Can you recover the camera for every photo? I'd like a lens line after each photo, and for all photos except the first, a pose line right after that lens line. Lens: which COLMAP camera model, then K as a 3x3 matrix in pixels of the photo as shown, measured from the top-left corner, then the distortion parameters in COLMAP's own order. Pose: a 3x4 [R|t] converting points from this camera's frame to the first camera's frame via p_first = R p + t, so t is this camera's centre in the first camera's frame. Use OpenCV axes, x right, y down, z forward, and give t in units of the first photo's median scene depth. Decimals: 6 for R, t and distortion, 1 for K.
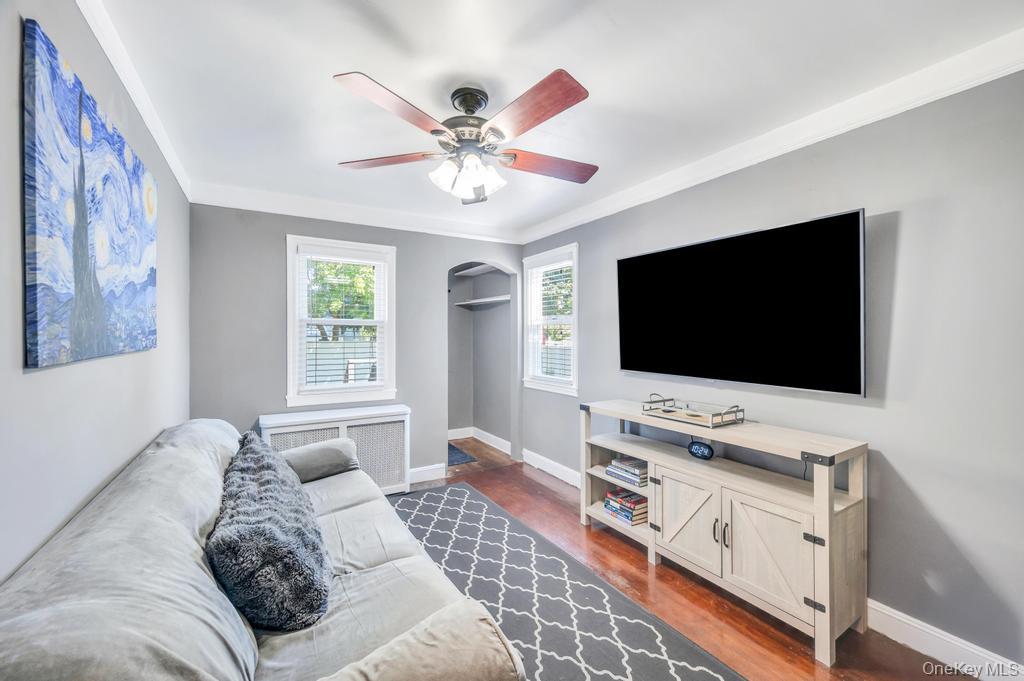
lens RADIAL K [[409.1, 0, 514.0], [0, 409.1, 336.6], [0, 0, 1]] dist [0.004568, -0.000148]
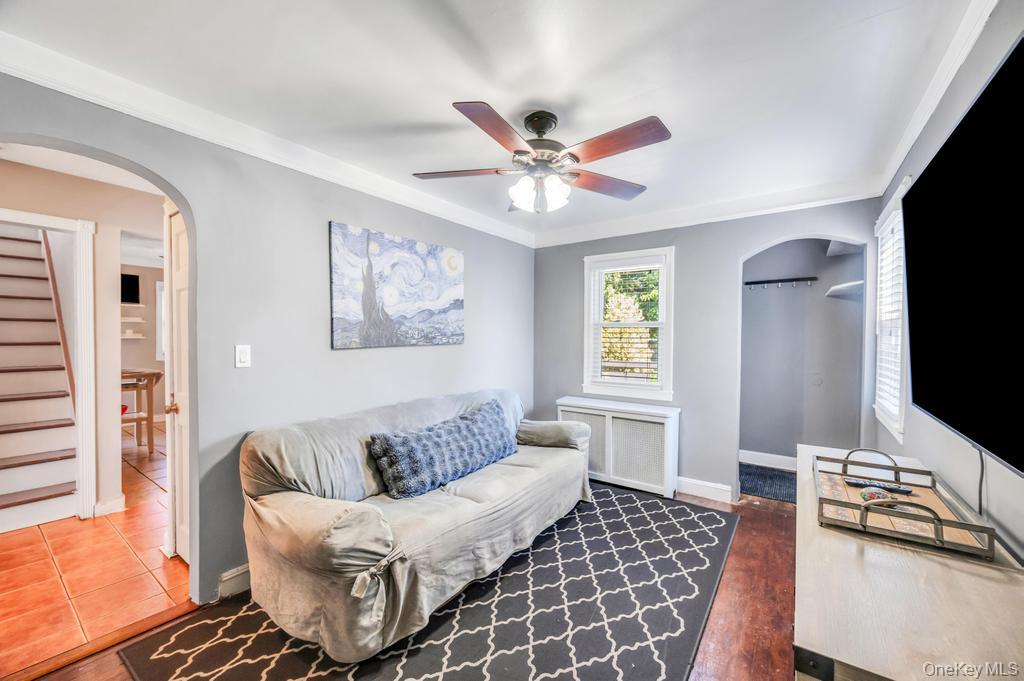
lens RADIAL K [[409.1, 0, 514.9], [0, 409.1, 342.5], [0, 0, 1]] dist [0.004568, -0.000148]
pose [[0.396900, 0.017284, -0.917699, 0.522244], [-0.004598, 0.999848, 0.016843, -0.004565], [0.917850, -0.002466, 0.396919, 0.300051]]
